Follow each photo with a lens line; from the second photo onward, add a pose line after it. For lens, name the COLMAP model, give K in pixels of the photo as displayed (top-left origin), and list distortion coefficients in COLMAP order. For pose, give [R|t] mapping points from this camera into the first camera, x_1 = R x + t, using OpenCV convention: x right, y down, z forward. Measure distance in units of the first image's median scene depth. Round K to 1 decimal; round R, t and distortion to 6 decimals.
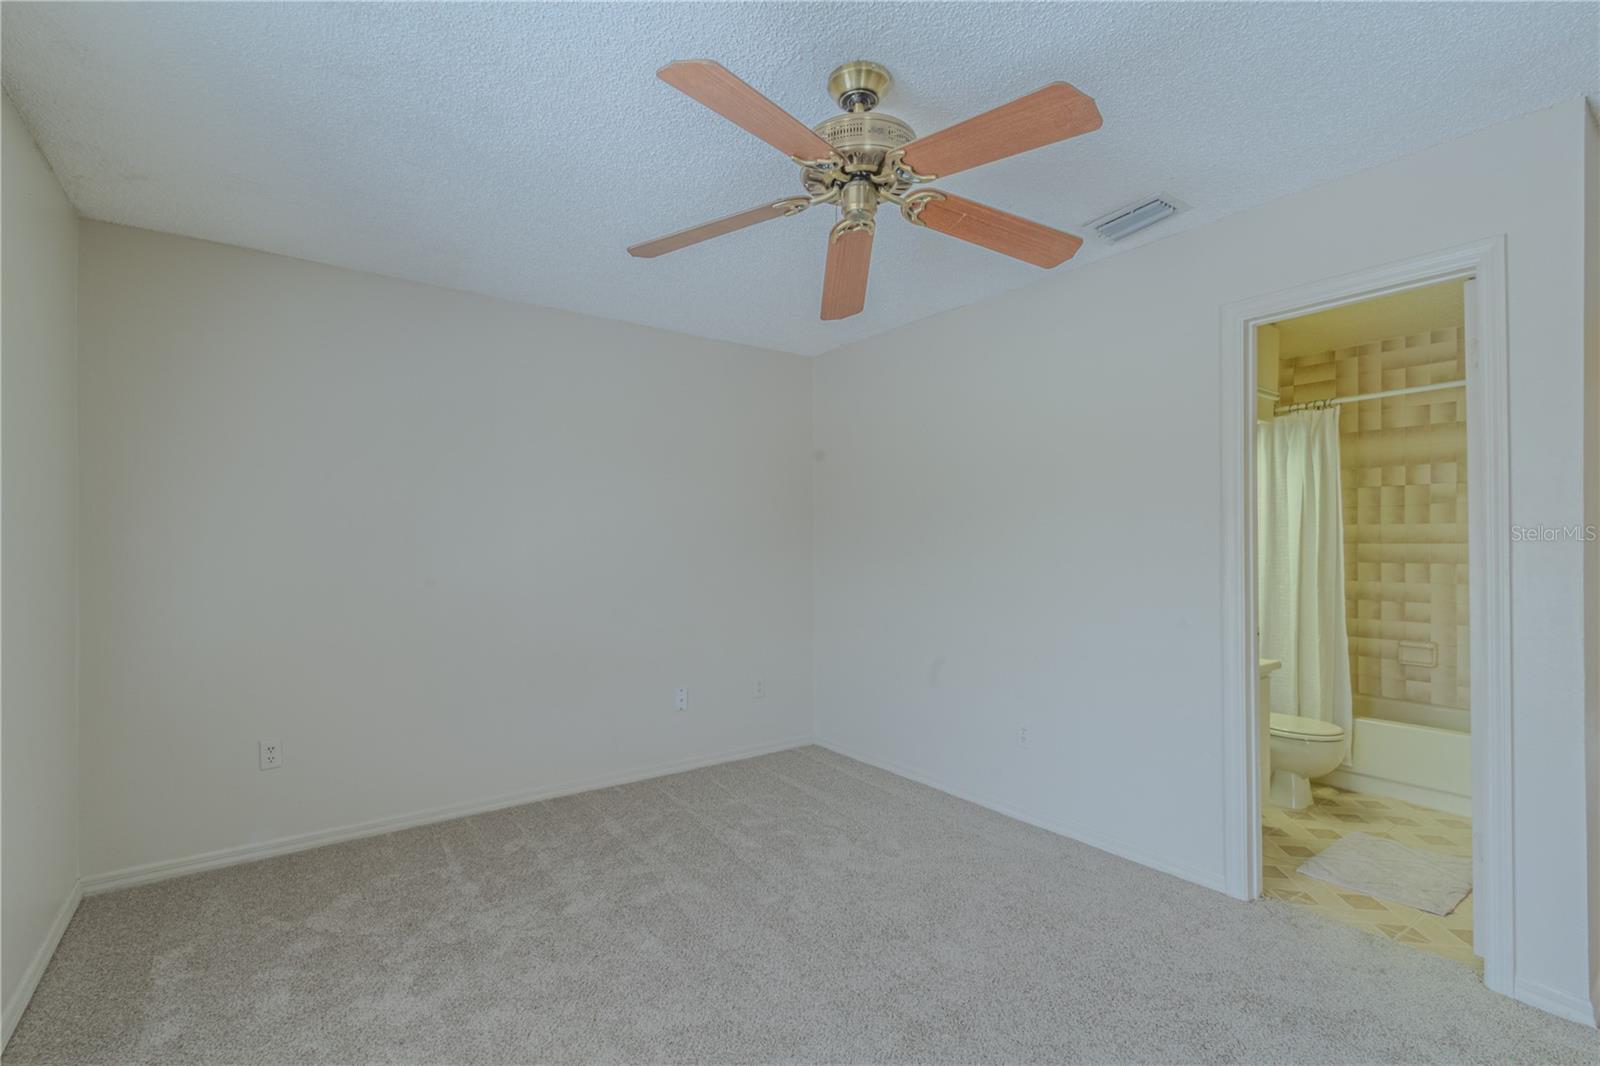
lens RADIAL K [[730.1, 0, 797.7], [0, 730.1, 534.1], [0, 0, 1]] dist [0.002273, -0.000446]
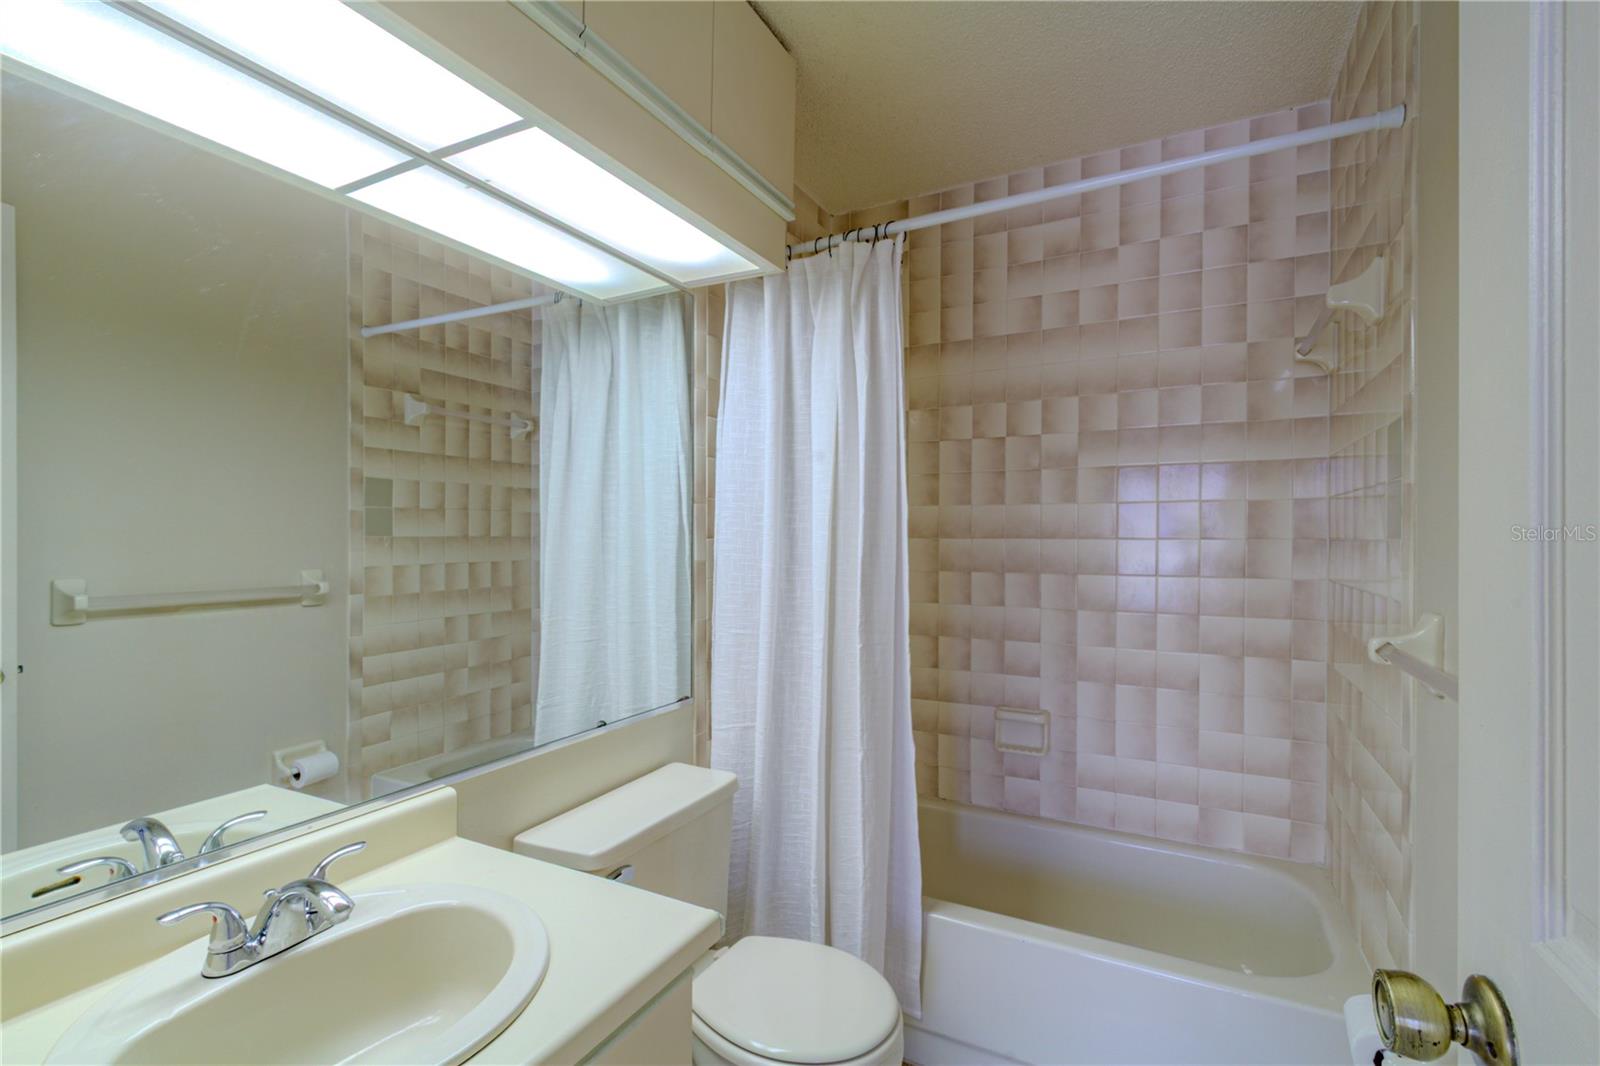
lens RADIAL K [[730.1, 0, 803.0], [0, 730.1, 530.6], [0, 0, 1]] dist [0.002273, -0.000446]
pose [[0.893903, -0.006311, 0.448216, 0.434375], [-0.001314, 0.999860, 0.016699, -0.002823], [-0.448258, -0.015516, 0.893770, 0.561766]]
